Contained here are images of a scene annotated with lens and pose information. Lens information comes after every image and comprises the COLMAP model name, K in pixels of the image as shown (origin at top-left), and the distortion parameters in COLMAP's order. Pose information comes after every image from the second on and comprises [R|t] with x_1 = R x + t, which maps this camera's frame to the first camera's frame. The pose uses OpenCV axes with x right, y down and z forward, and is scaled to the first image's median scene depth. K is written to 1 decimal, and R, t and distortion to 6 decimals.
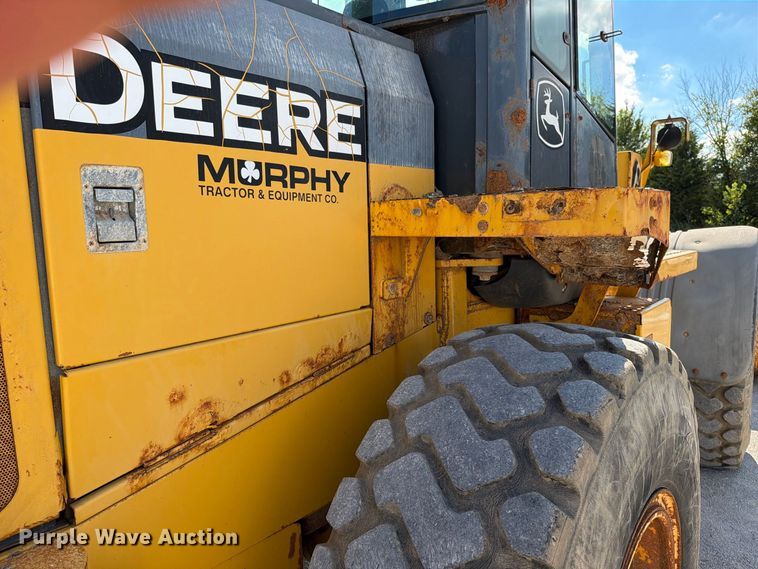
lens RADIAL K [[538.1, 0, 391.3], [0, 538.1, 293.6], [0, 0, 1]] dist [0.020872, -0.038805]
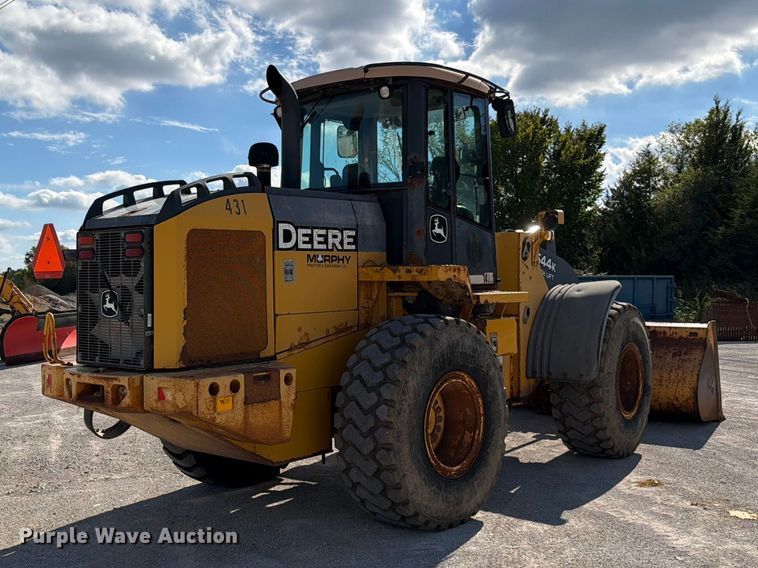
lens RADIAL K [[874.9, 0, 382.8], [0, 874.9, 288.2], [0, 0, 1]] dist [0.005158, 0.000000]
pose [[0.999750, 0.009771, 0.020113, -0.008241], [-0.007406, 0.993402, -0.114449, 0.453376], [-0.021098, 0.114271, 0.993226, -3.515943]]
